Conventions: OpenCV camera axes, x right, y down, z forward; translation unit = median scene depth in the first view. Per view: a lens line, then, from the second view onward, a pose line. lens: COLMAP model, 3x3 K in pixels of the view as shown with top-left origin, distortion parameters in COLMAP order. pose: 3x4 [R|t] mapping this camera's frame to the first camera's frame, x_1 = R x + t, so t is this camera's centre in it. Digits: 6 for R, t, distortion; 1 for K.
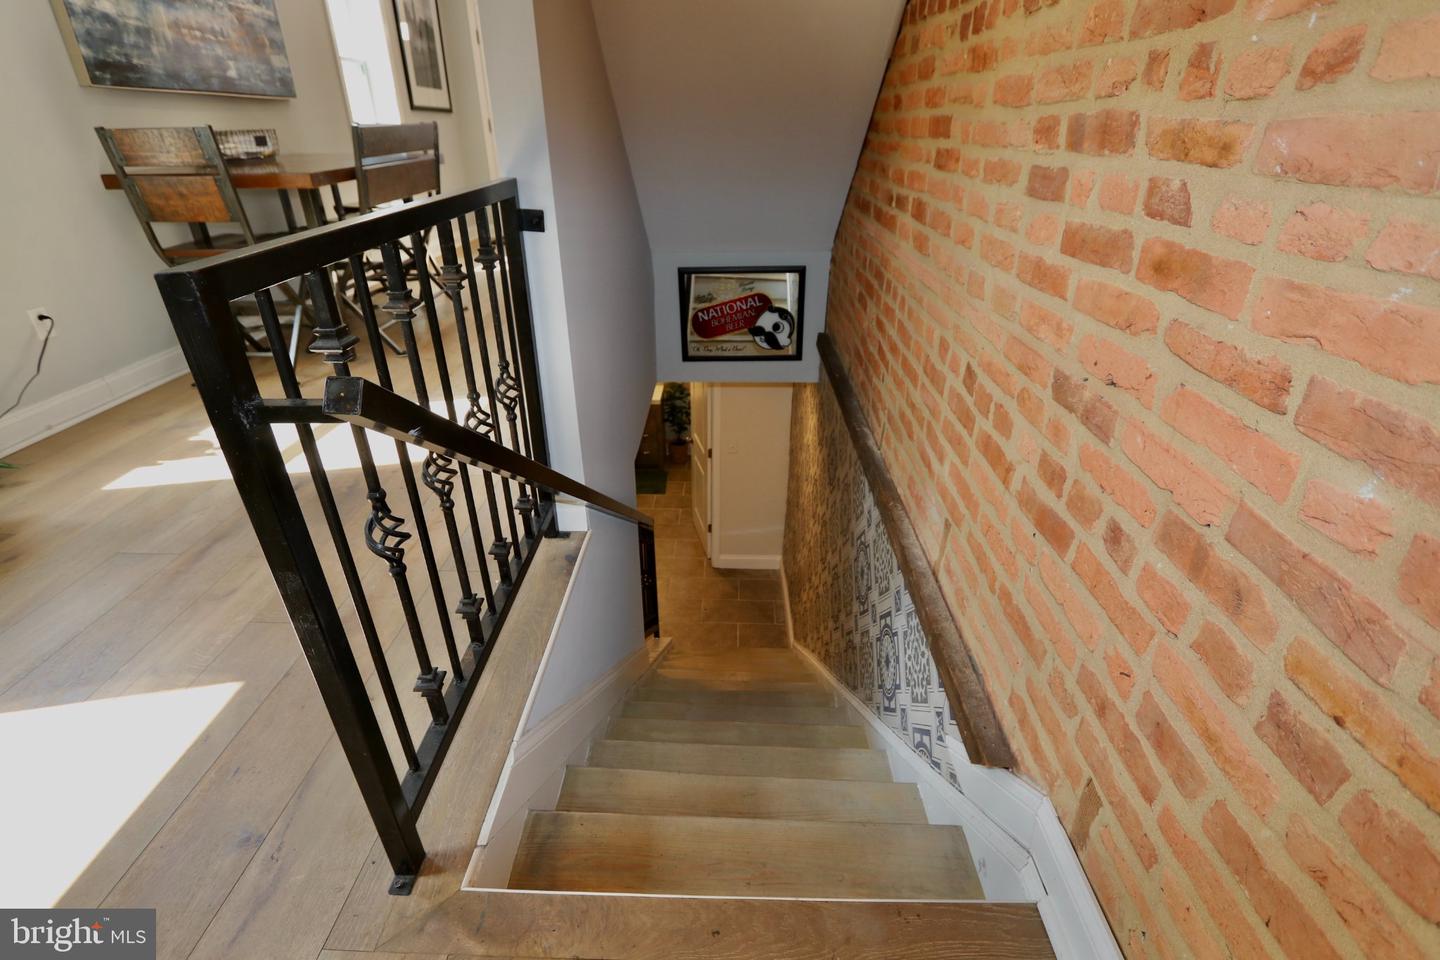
lens RADIAL K [[666.4, 0, 720.1], [0, 666.4, 475.4], [0, 0, 1]] dist [-0.020290, 0.000725]
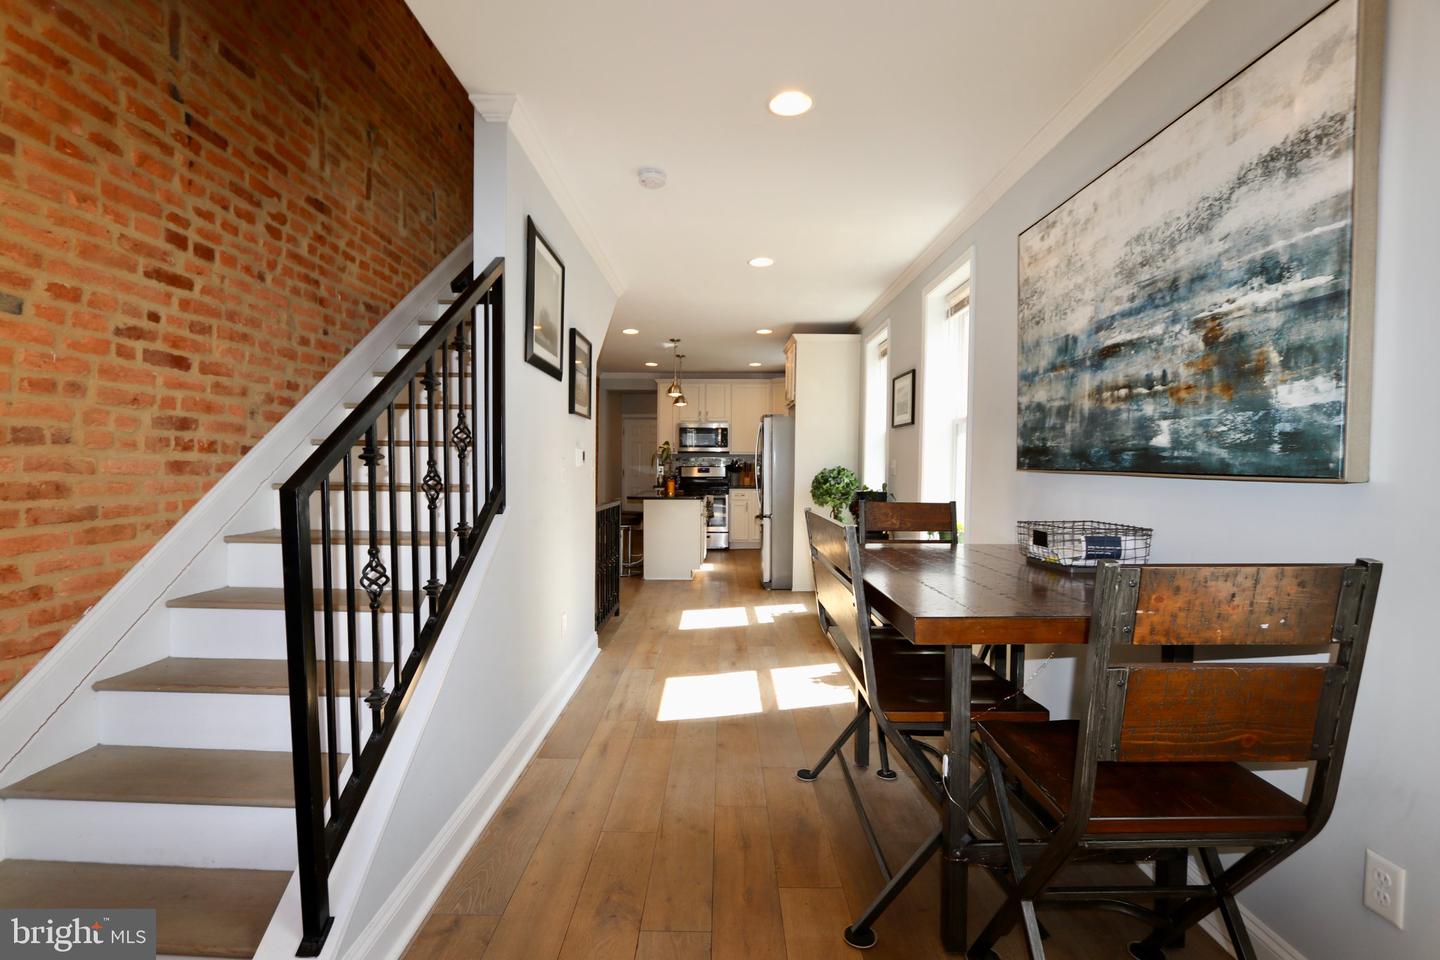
lens RADIAL K [[666.4, 0, 720.3], [0, 666.4, 485.7], [0, 0, 1]] dist [-0.020290, 0.000725]
pose [[-0.999889, -0.010603, -0.010475, -0.392383], [-0.014393, 0.869523, 0.493683, -0.917275], [0.003874, 0.493779, -0.869579, 1.620207]]
